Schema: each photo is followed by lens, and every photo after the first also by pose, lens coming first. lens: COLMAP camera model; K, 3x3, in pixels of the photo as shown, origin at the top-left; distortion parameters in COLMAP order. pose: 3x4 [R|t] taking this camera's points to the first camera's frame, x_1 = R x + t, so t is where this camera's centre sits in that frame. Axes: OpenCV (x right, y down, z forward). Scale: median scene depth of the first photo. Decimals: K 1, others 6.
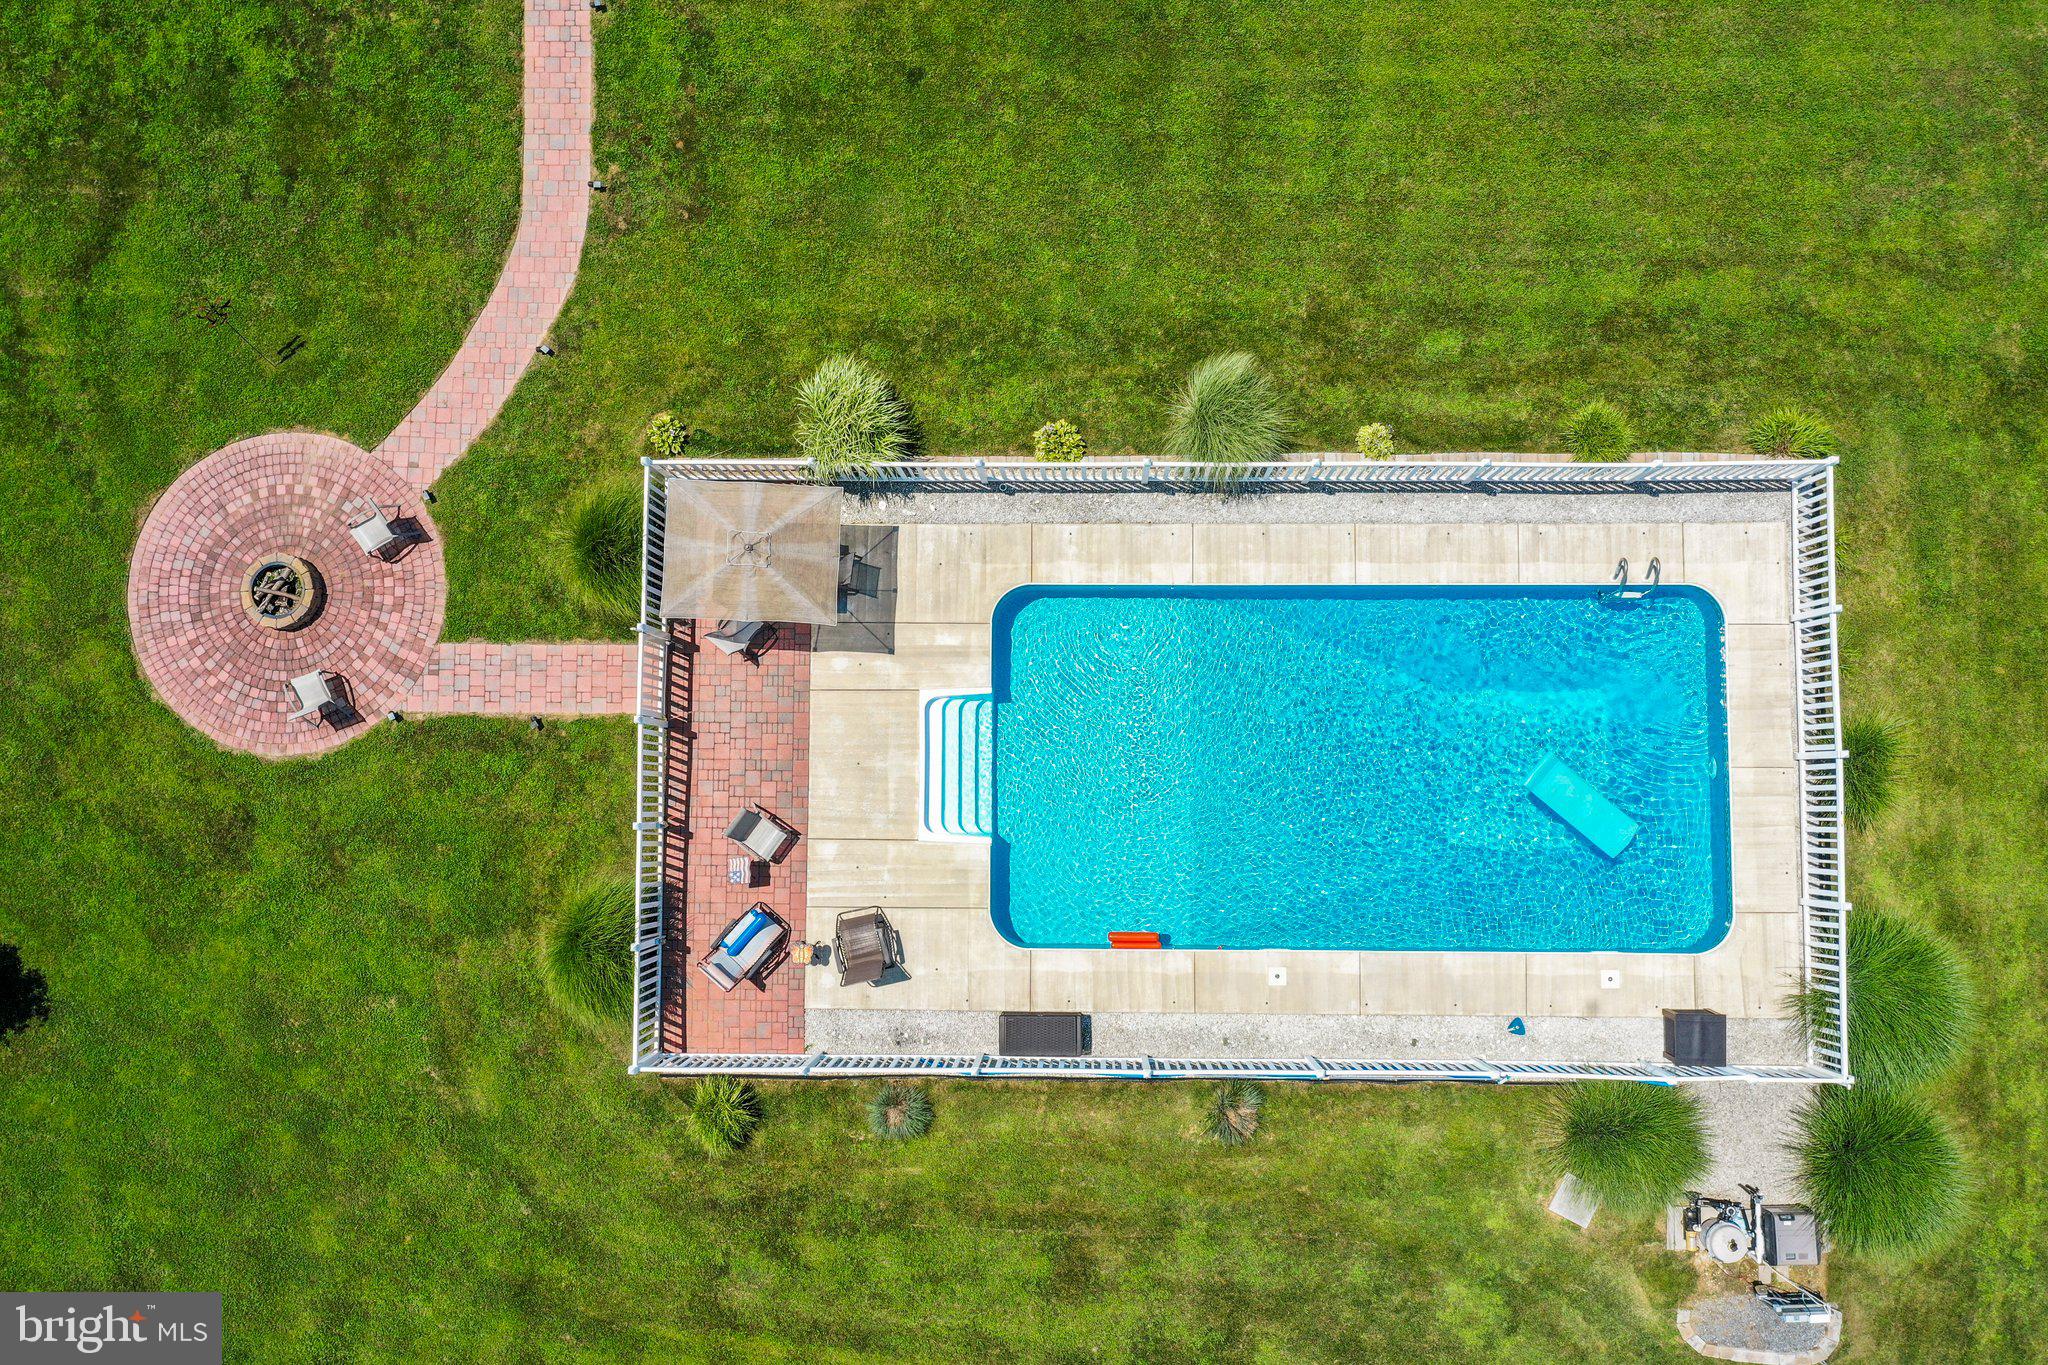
lens RADIAL K [[1669.3, 0, 1024.0], [0, 1669.3, 682.5], [0, 0, 1]] dist [0.008974, -0.007839]
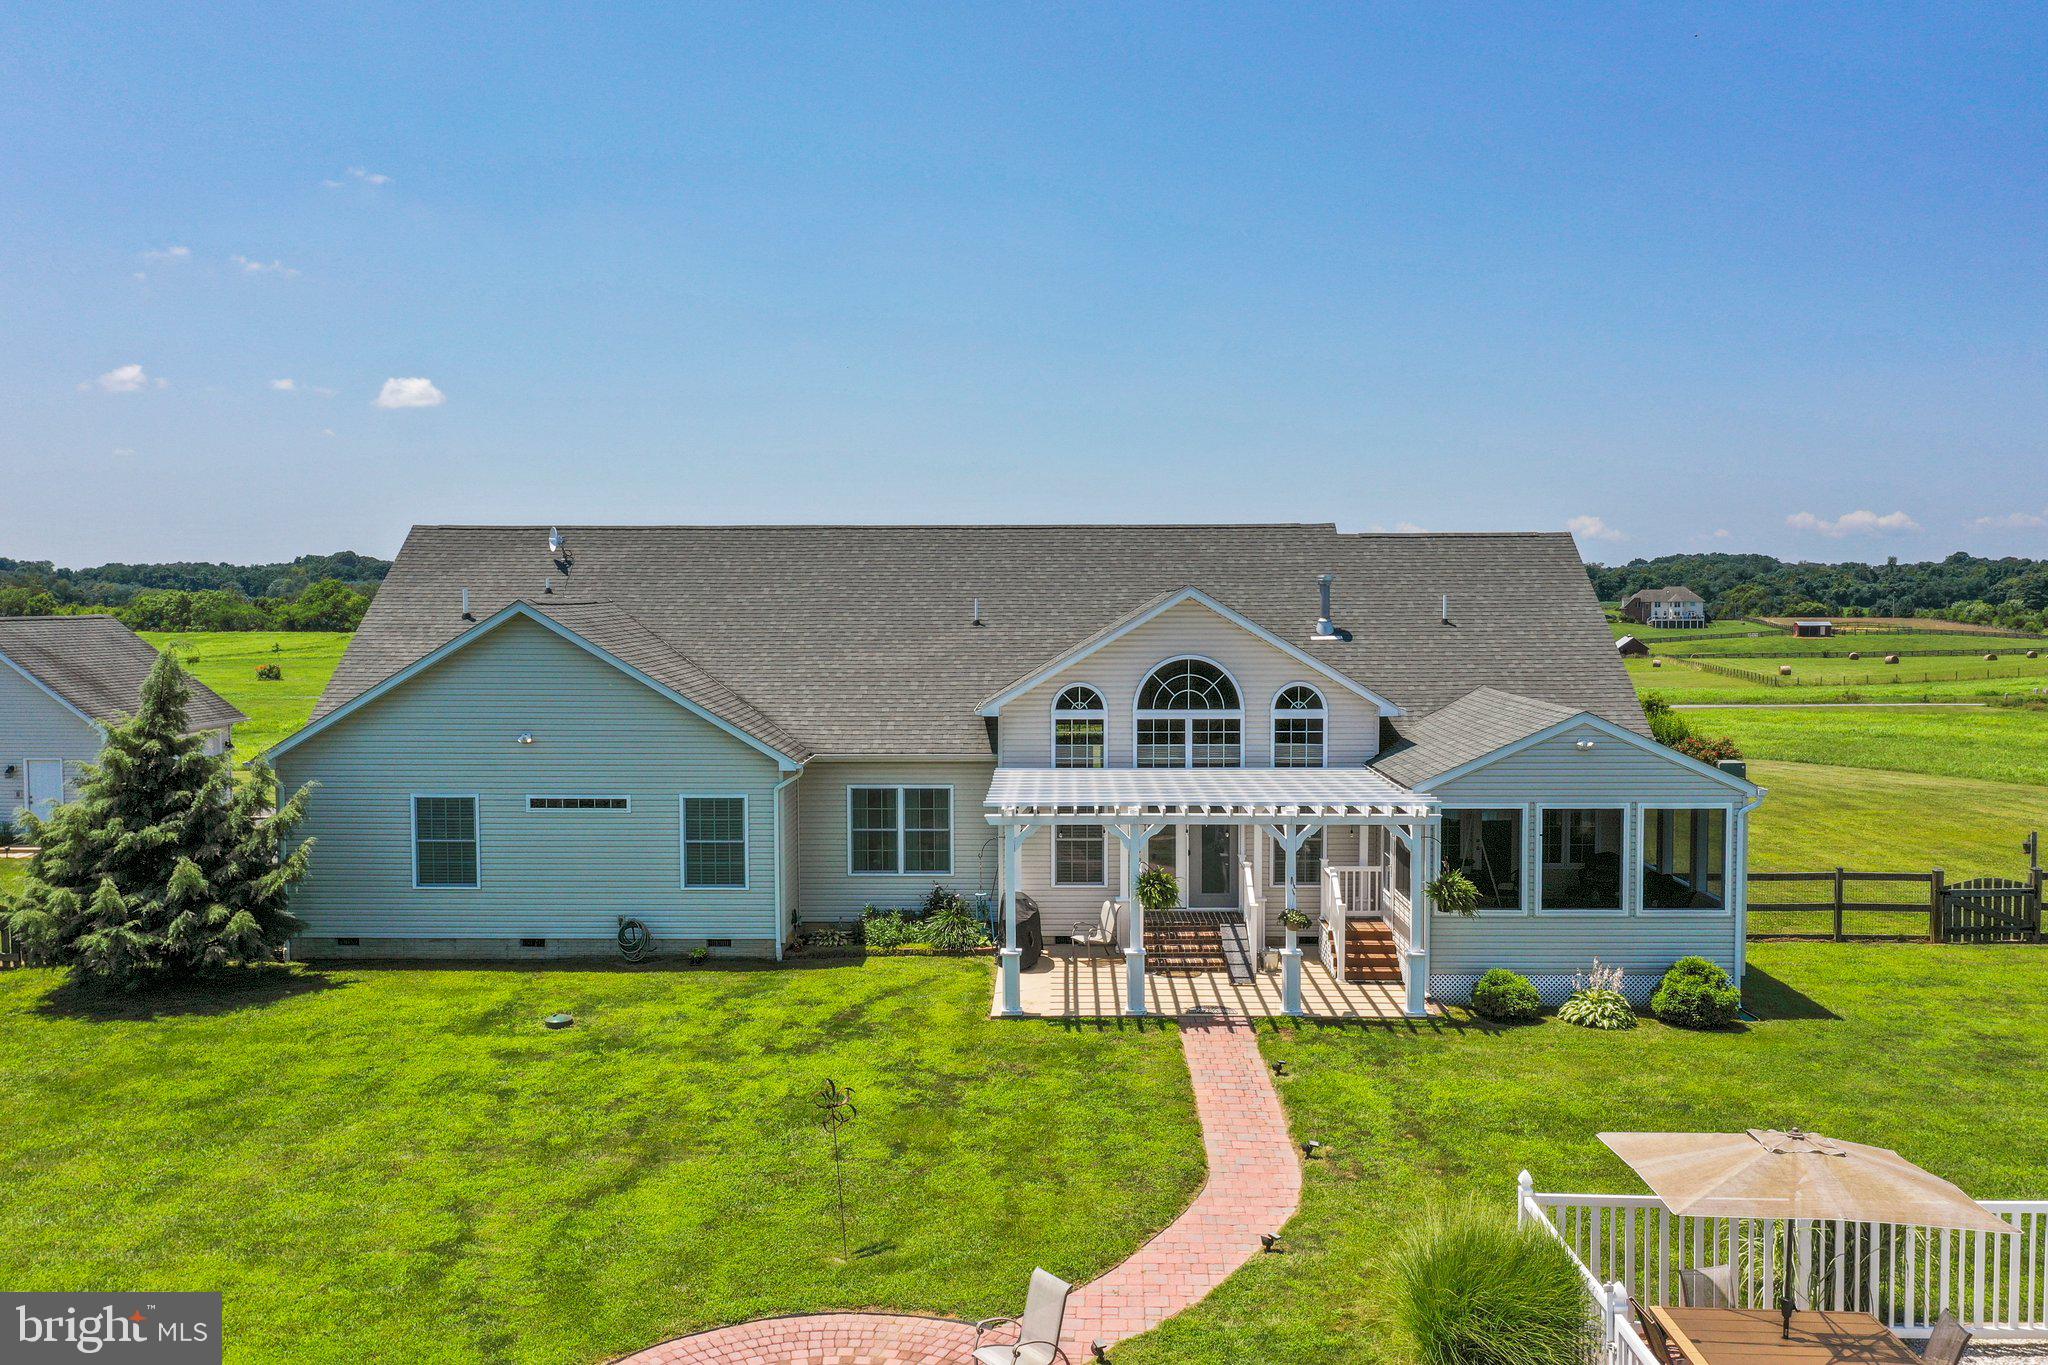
lens RADIAL K [[1635.9, 0, 1038.1], [0, 1635.9, 672.2], [0, 0, 1]] dist [0.005563, 0.006442]
pose [[0.999504, 0.028828, -0.012643, -0.374937], [-0.015939, 0.117120, -0.992990, 0.409757], [-0.027145, 0.992699, 0.117522, 0.702752]]
